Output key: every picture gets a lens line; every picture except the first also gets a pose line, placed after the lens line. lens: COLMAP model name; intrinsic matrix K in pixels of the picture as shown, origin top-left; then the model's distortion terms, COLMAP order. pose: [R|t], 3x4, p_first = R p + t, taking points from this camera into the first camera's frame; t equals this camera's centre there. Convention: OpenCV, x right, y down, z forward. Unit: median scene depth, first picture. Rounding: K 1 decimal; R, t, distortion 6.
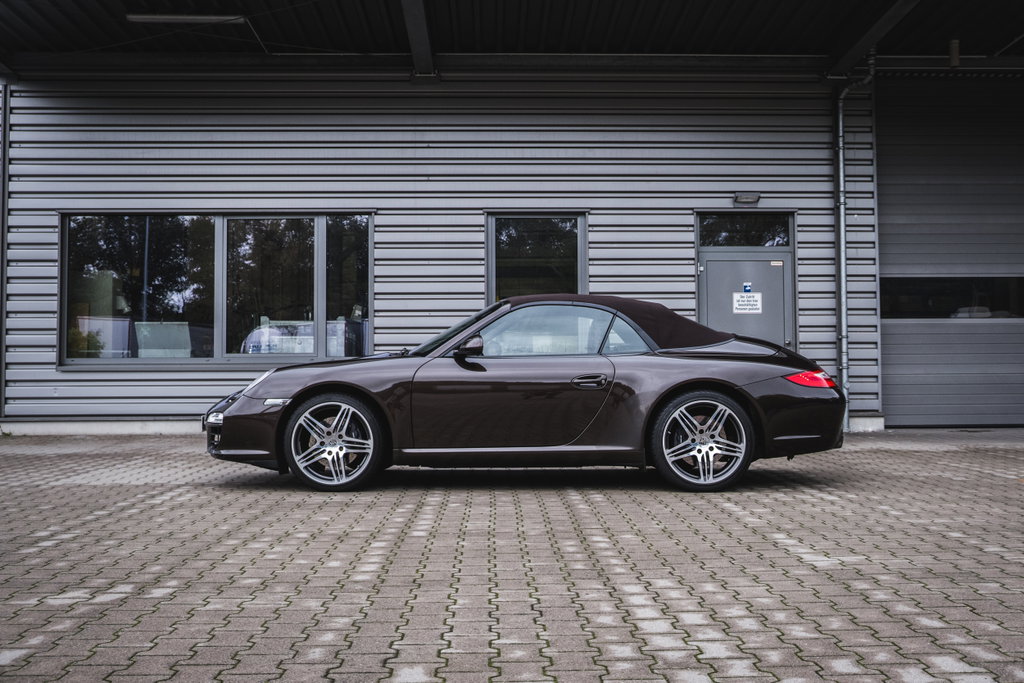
lens RADIAL K [[1106.7, 0, 512.0], [0, 1106.7, 341.5], [0, 0, 1]] dist [-0.018846, 0.012053]
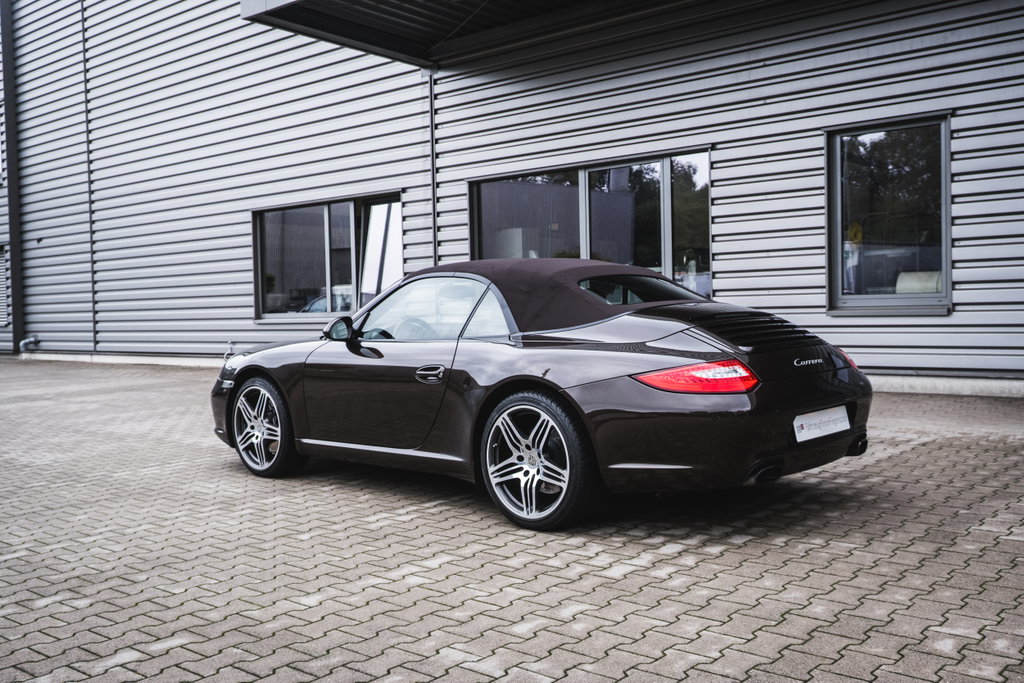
lens RADIAL K [[994.3, 0, 512.0], [0, 994.3, 341.5], [0, 0, 1]] dist [0.005417, 0.002797]
pose [[0.738676, 0.009757, -0.673990, 0.605297], [0.045974, 0.996838, 0.064816, -0.032308], [0.672491, -0.078864, 0.735891, 0.504790]]
